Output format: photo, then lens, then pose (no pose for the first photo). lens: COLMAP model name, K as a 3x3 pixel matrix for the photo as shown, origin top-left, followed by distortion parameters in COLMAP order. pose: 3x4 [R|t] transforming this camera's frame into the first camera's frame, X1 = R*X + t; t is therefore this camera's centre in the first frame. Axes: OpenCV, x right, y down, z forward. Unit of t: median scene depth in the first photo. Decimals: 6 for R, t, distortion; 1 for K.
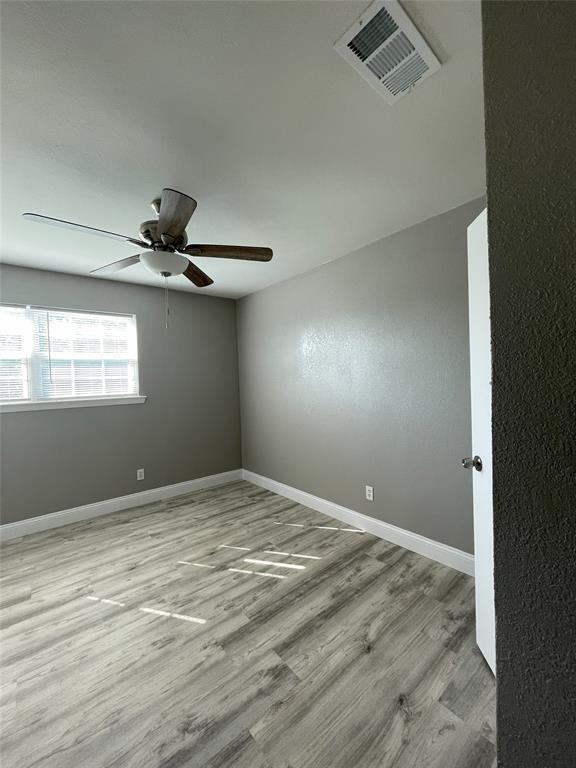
lens RADIAL K [[308.7, 0, 291.3], [0, 308.7, 384.6], [0, 0, 1]] dist [-0.004053, -0.000498]
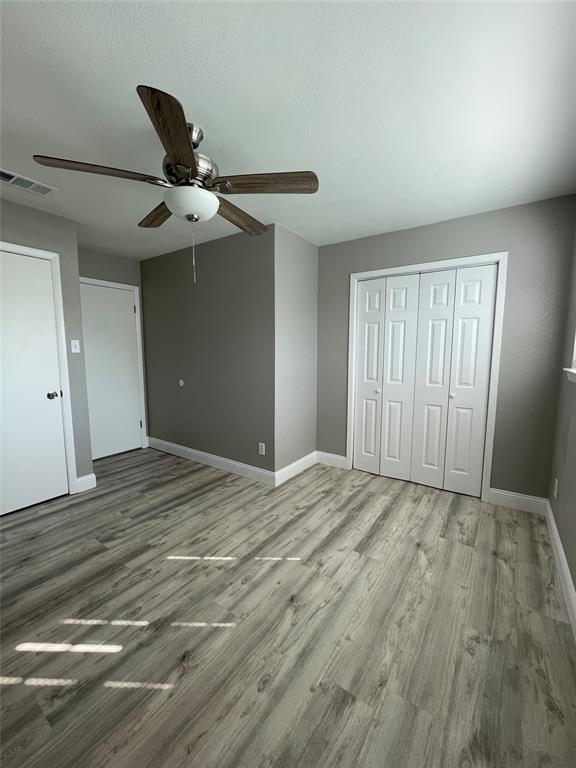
lens RADIAL K [[308.7, 0, 287.2], [0, 308.7, 381.4], [0, 0, 1]] dist [-0.004053, -0.000498]
pose [[-0.966235, 0.052846, -0.252186, -0.401174], [0.019536, 0.990950, 0.132806, -0.013394], [0.256922, 0.123395, -0.958522, 1.883437]]
